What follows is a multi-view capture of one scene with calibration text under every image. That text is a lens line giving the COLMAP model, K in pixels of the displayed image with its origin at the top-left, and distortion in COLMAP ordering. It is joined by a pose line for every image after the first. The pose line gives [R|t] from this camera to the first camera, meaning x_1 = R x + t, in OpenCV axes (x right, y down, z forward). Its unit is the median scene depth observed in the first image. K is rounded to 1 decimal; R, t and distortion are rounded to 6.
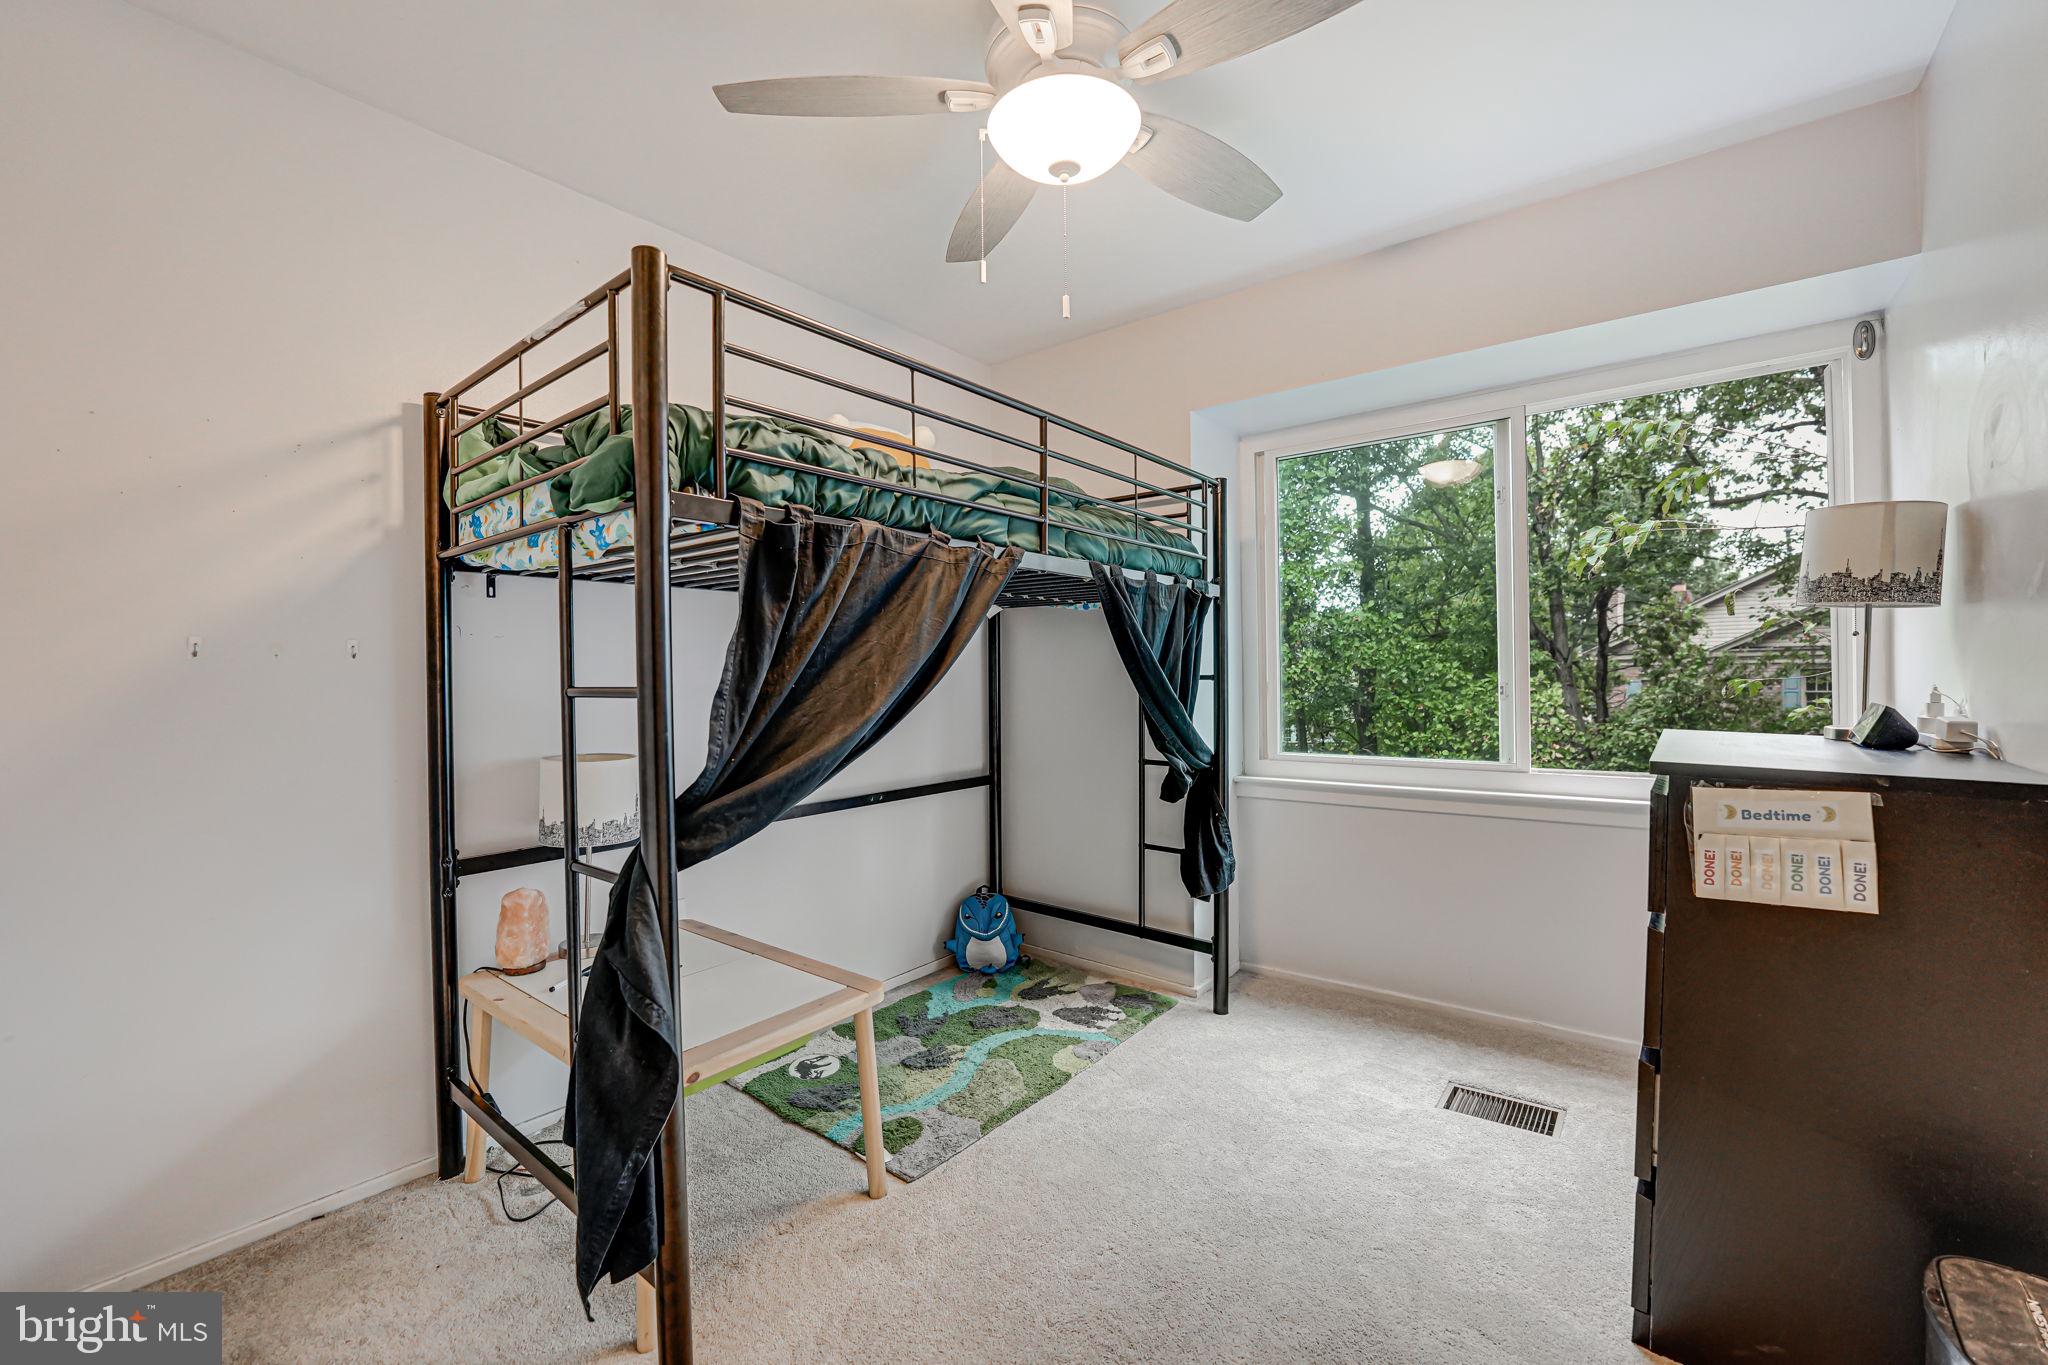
lens RADIAL K [[832.9, 0, 1020.7], [0, 832.9, 677.9], [0, 0, 1]] dist [-0.001875, -0.000171]
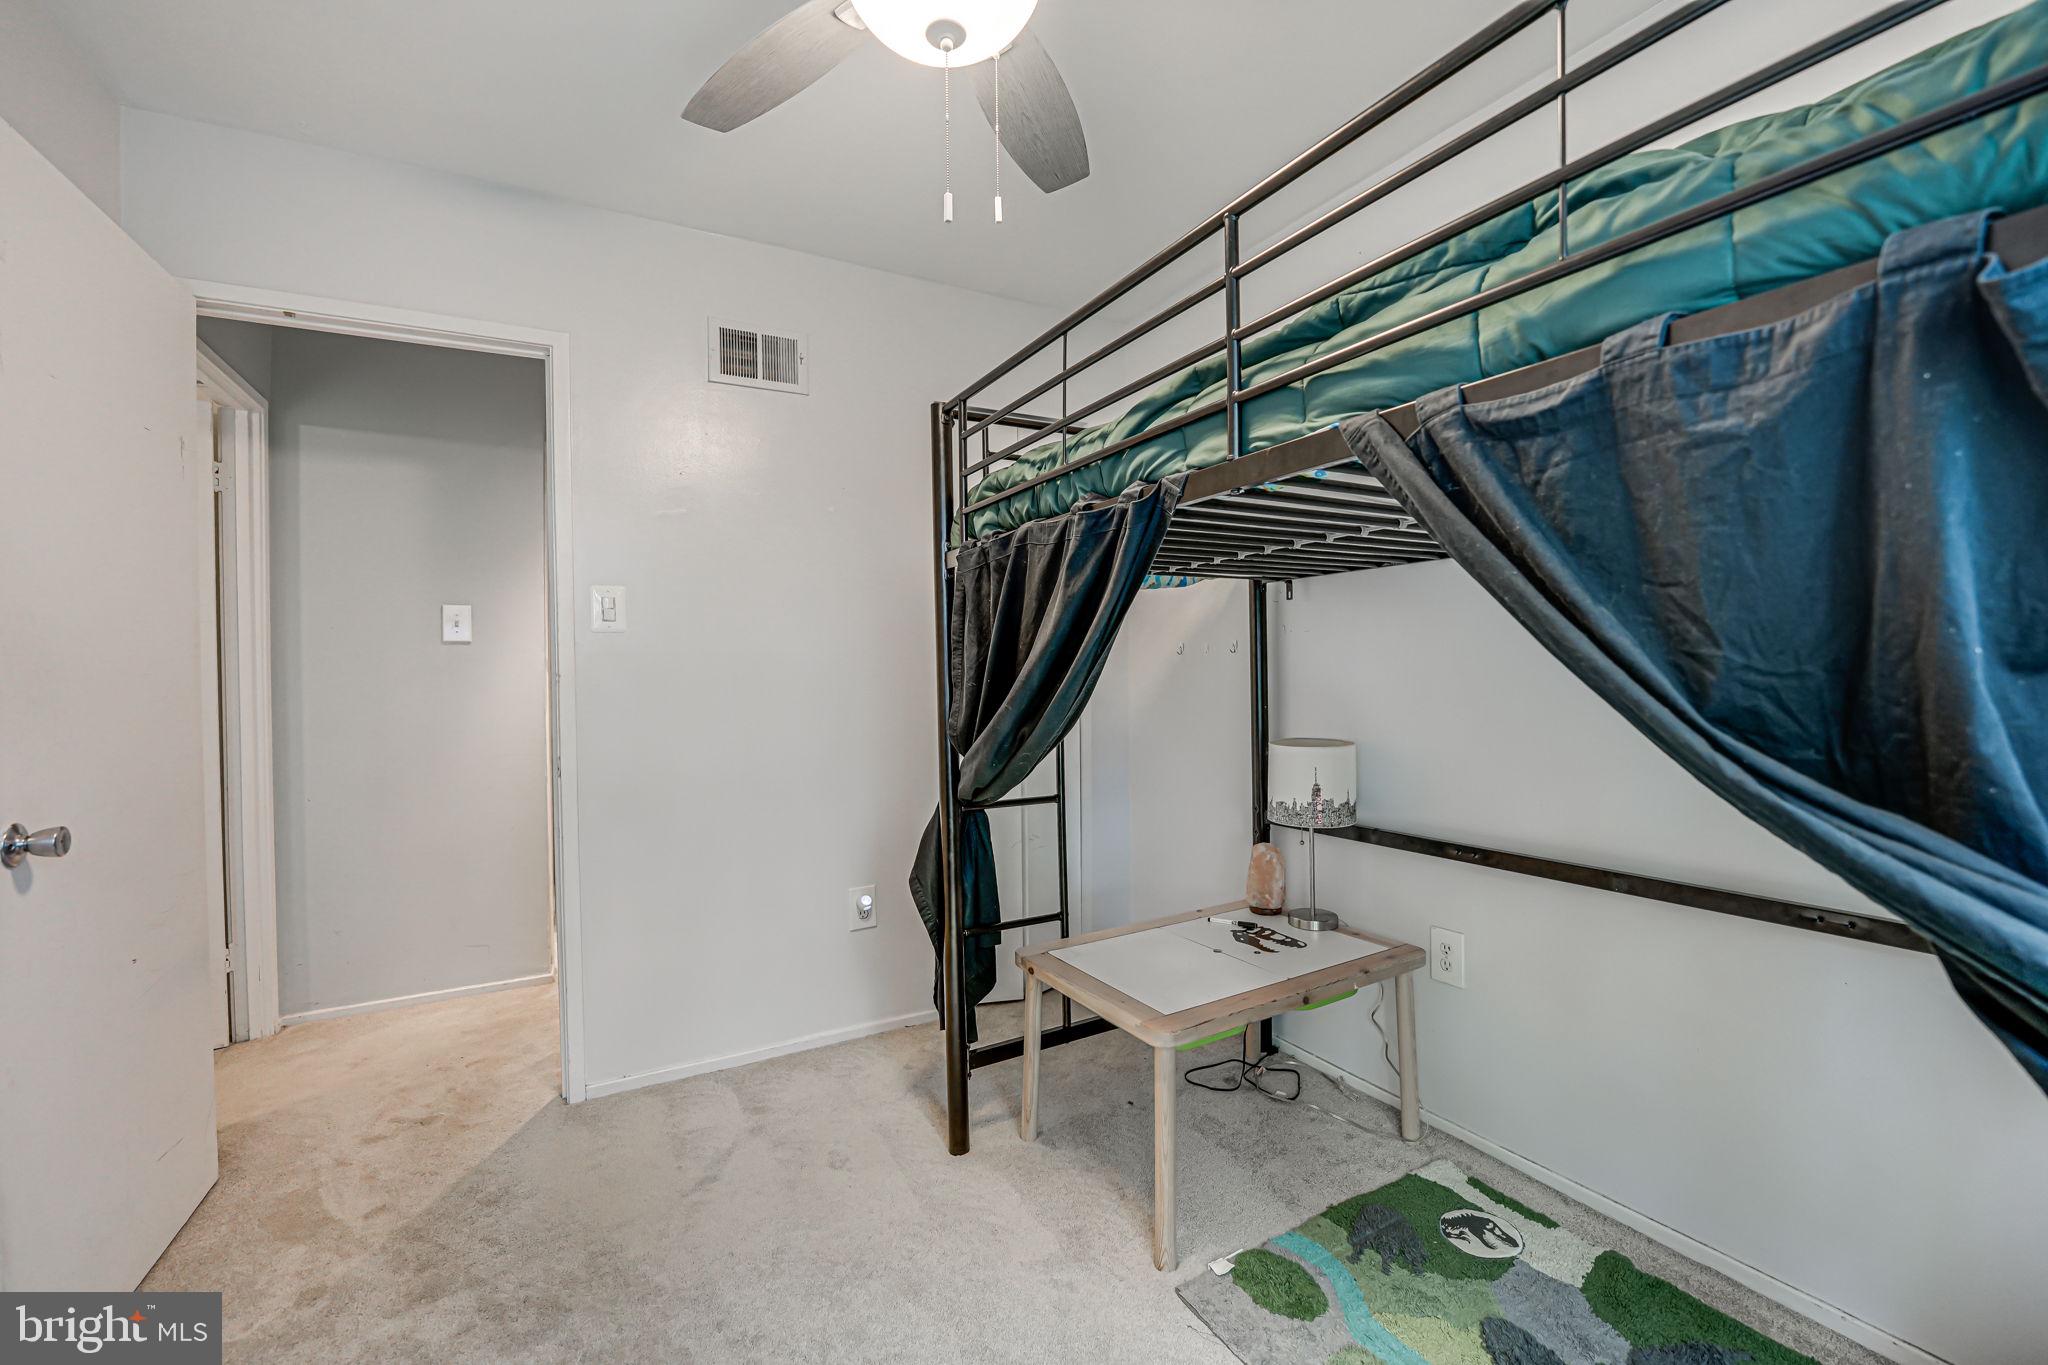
lens RADIAL K [[832.9, 0, 1019.7], [0, 832.9, 677.7], [0, 0, 1]] dist [-0.001875, -0.000171]
pose [[-0.371336, 0.026202, -0.928129, 0.613895], [0.014413, 0.999644, 0.022455, -0.014573], [0.928387, -0.005039, -0.371581, 1.072095]]
